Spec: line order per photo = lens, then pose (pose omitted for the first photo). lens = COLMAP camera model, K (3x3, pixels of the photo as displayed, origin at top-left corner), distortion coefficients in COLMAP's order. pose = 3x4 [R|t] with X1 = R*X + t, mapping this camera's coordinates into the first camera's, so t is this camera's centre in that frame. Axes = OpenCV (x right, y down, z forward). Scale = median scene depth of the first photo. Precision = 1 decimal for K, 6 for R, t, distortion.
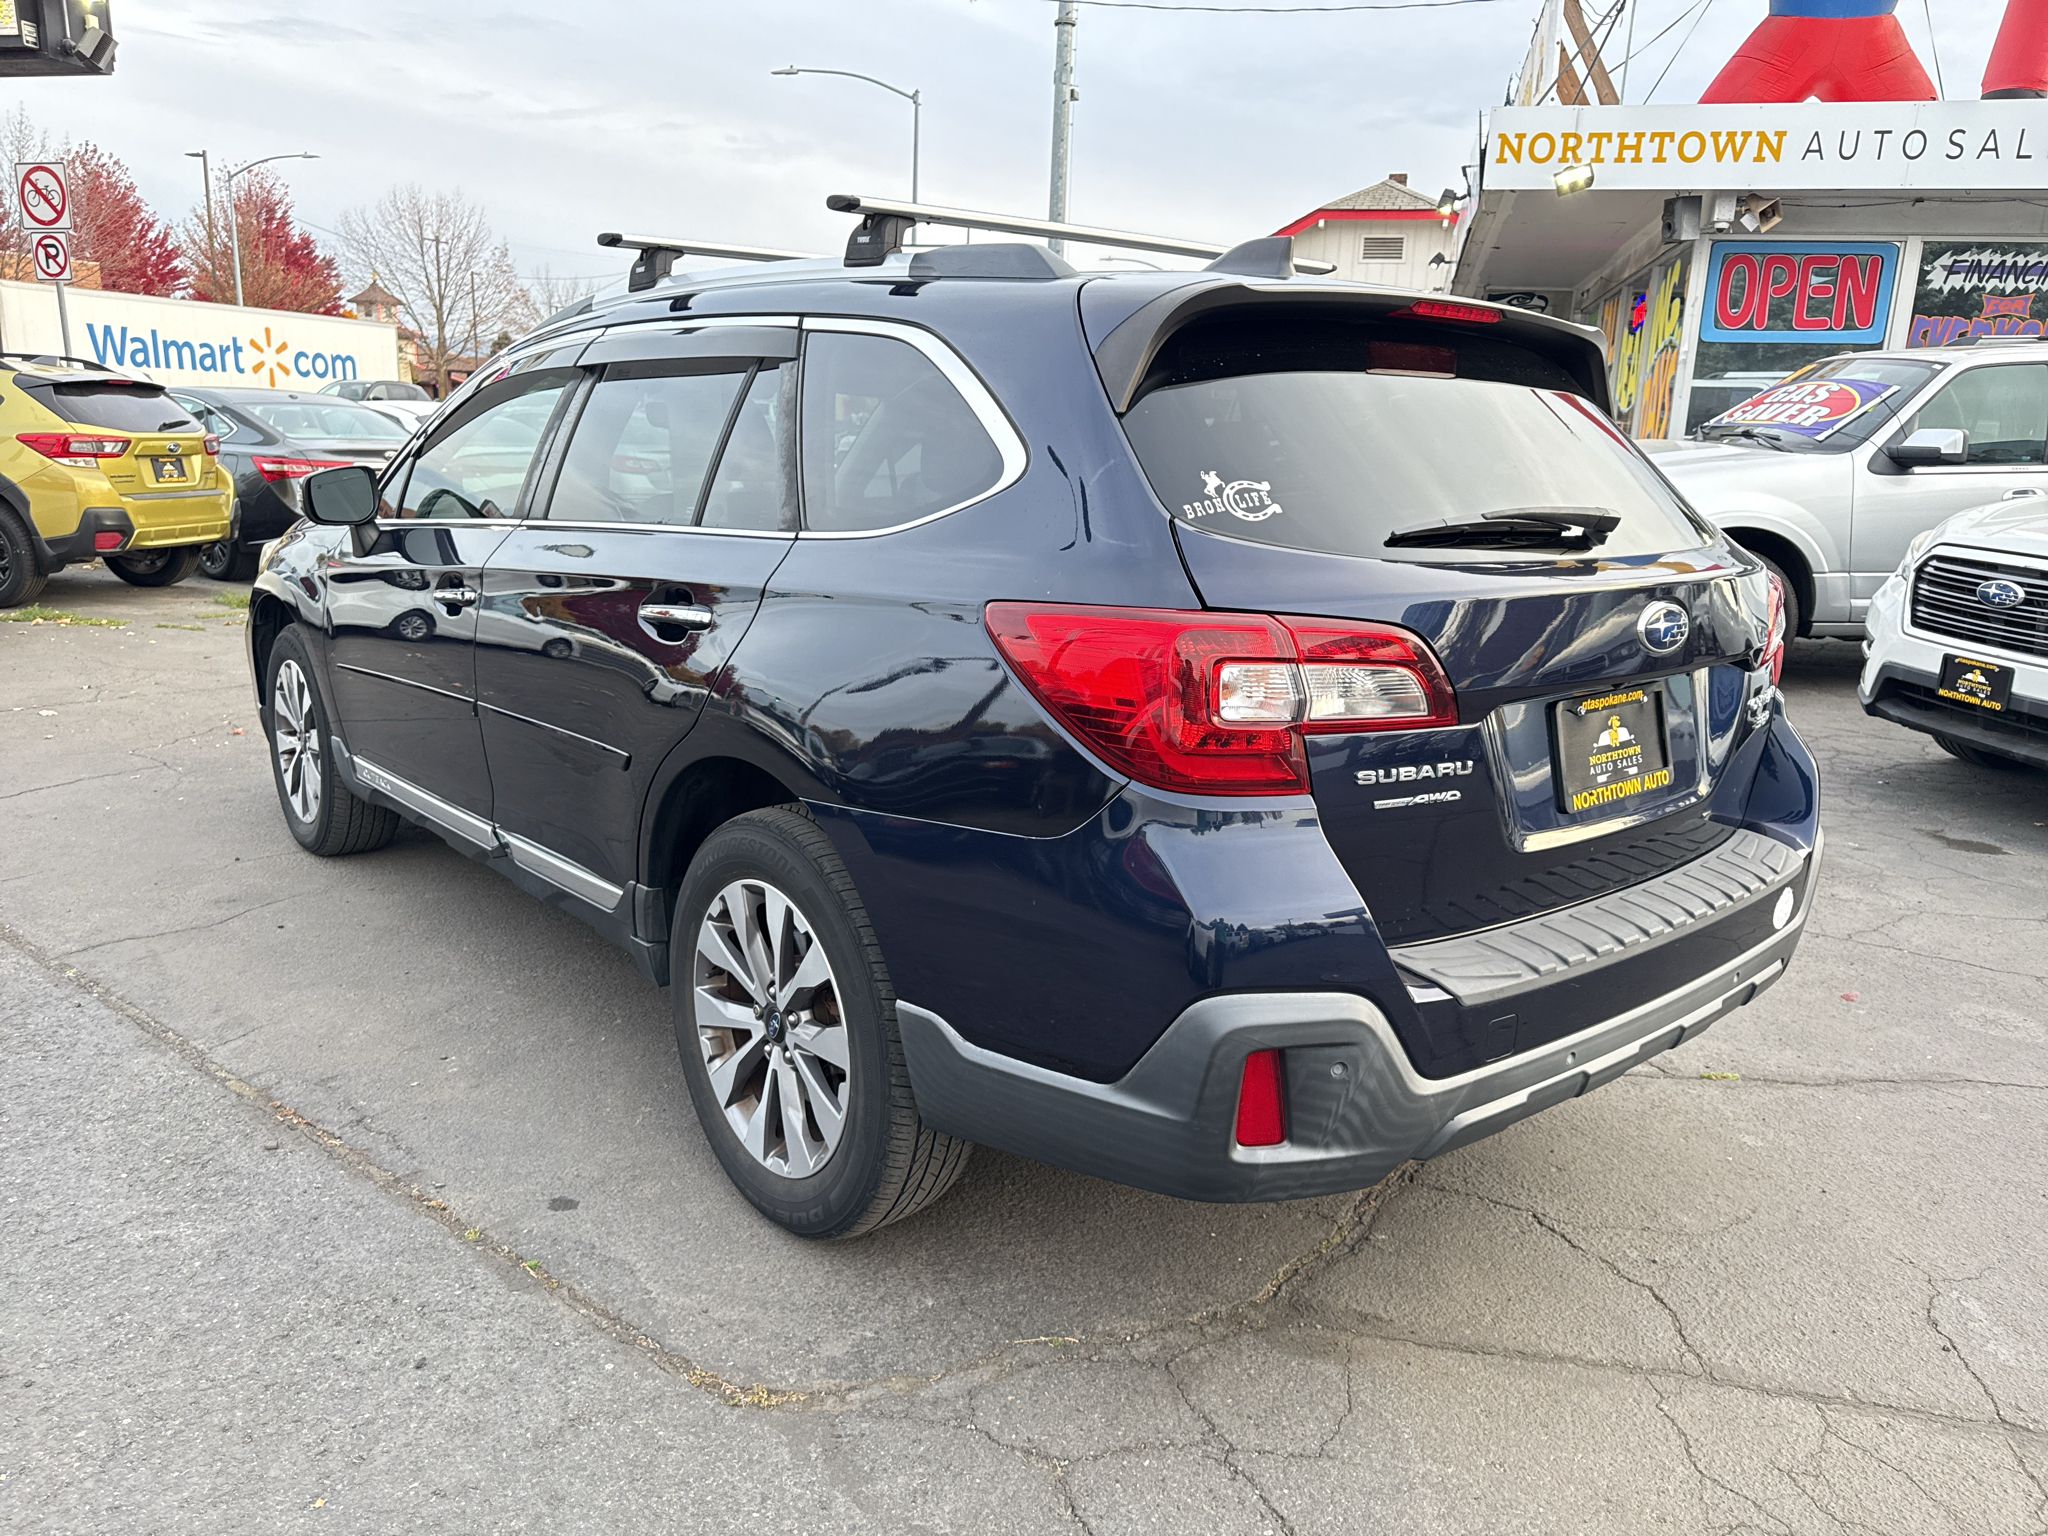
lens RADIAL K [[1464.0, 0, 1037.2], [0, 1464.0, 768.0], [0, 0, 1]] dist [0.026779, -0.023710]
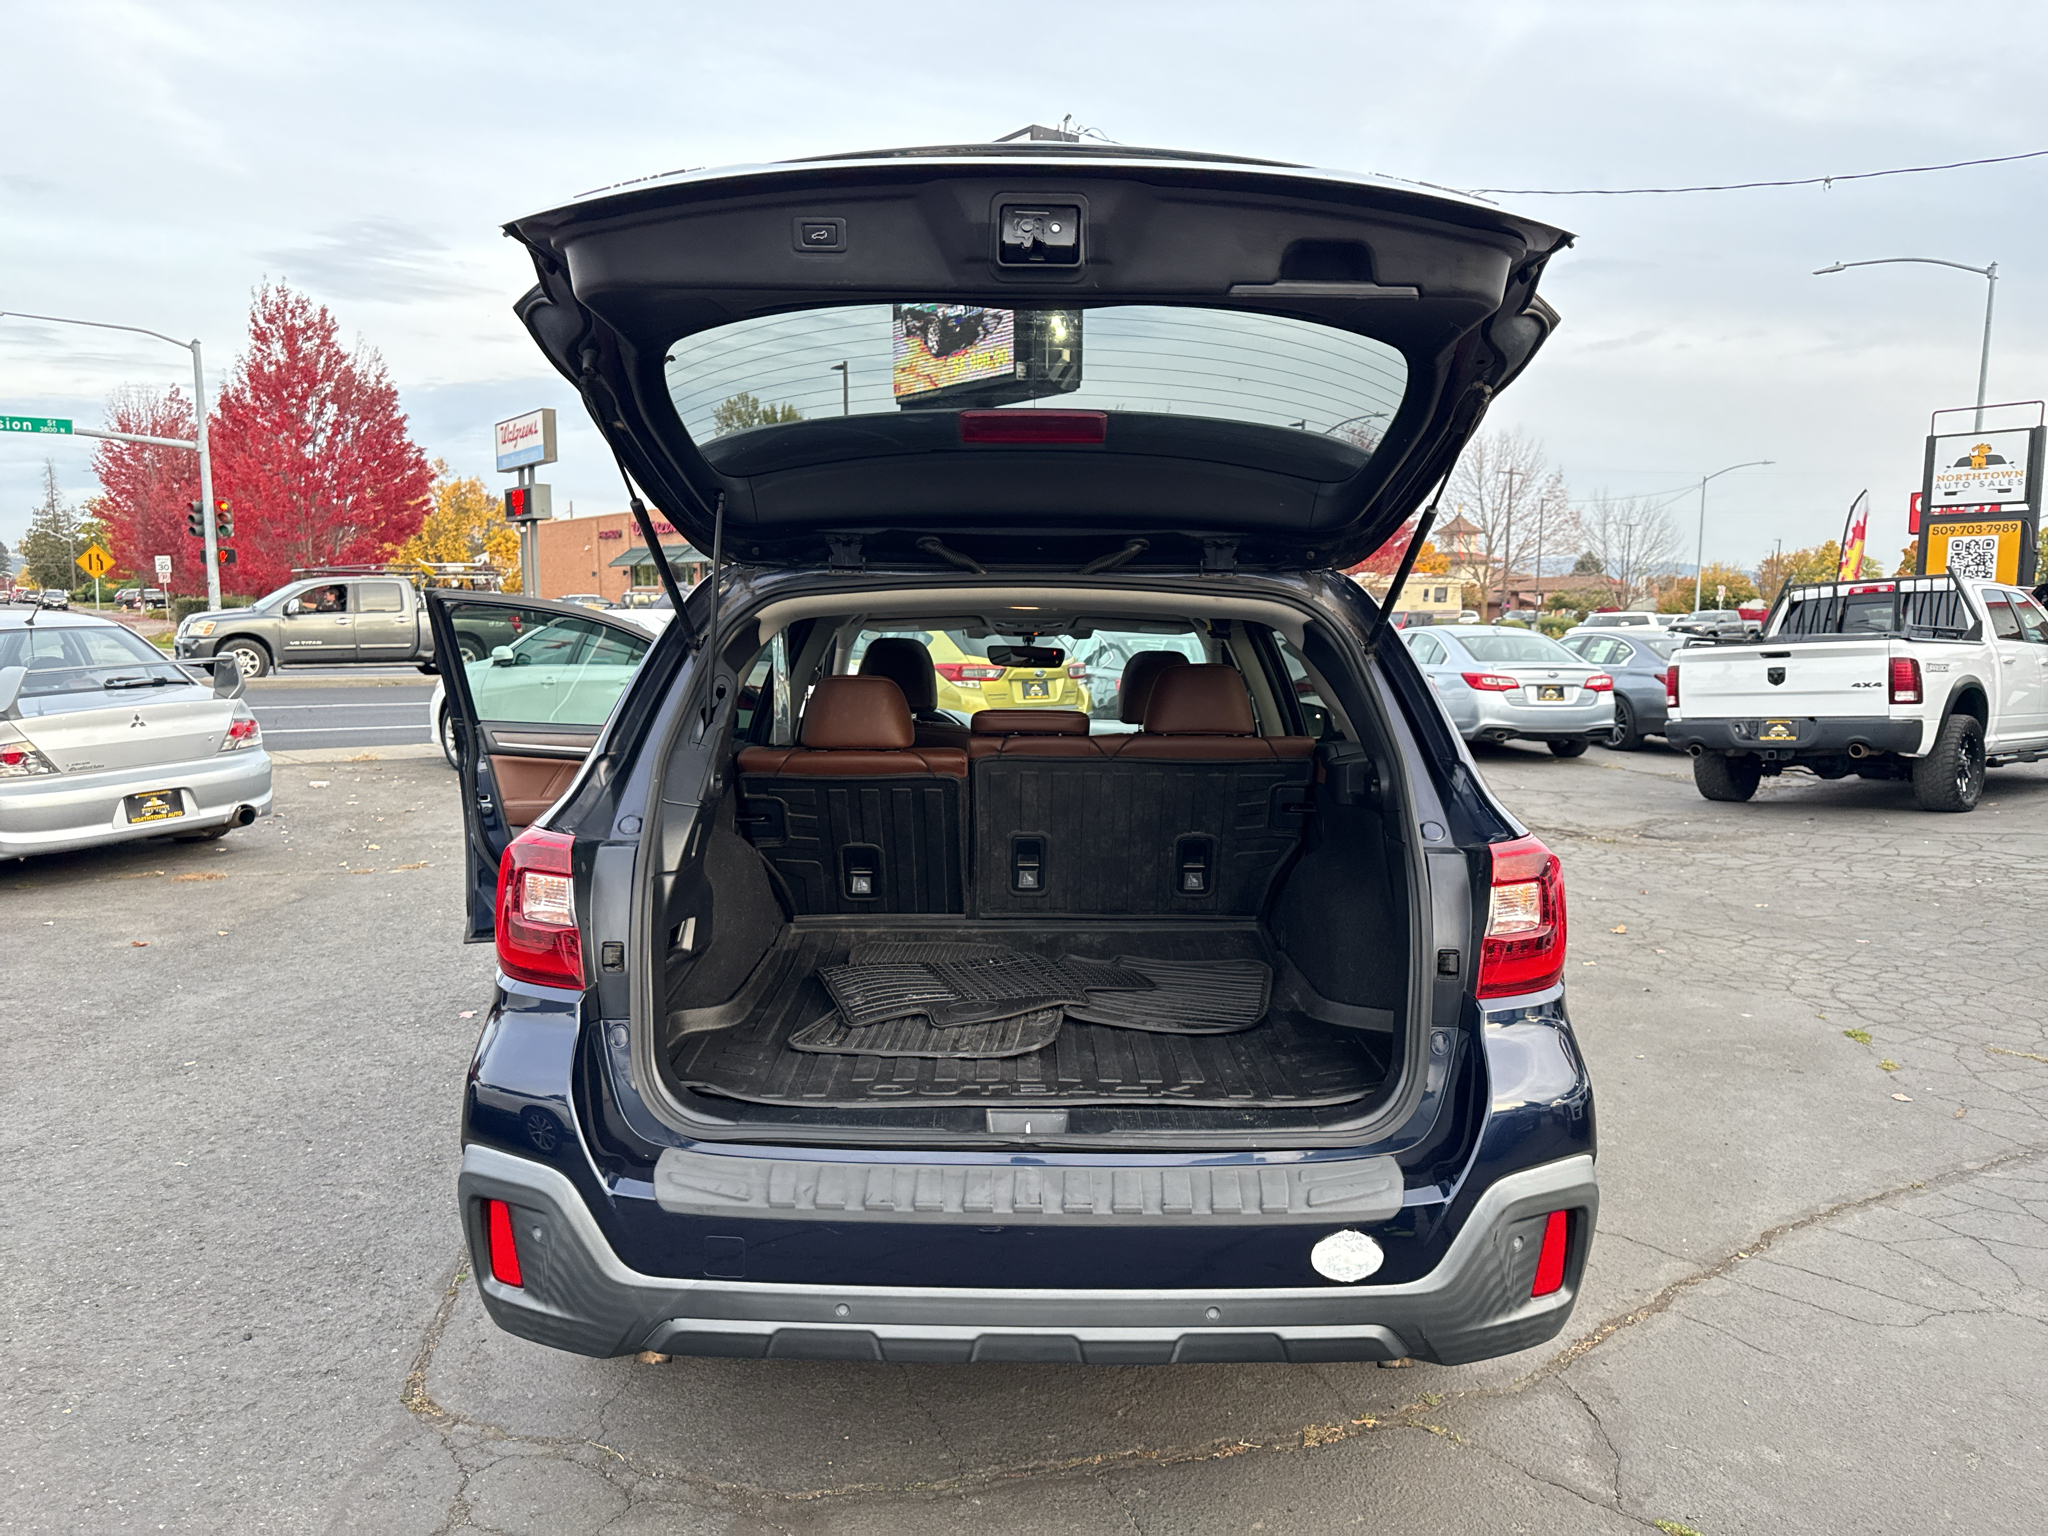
lens RADIAL K [[1464.0, 0, 1028.8], [0, 1464.0, 784.7], [0, 0, 1]] dist [0.026779, -0.023710]
pose [[0.761317, 0.050978, -0.646373, 0.232937], [-0.135099, 0.987496, -0.081242, -0.019011], [0.634149, 0.149175, 0.758684, 0.059737]]
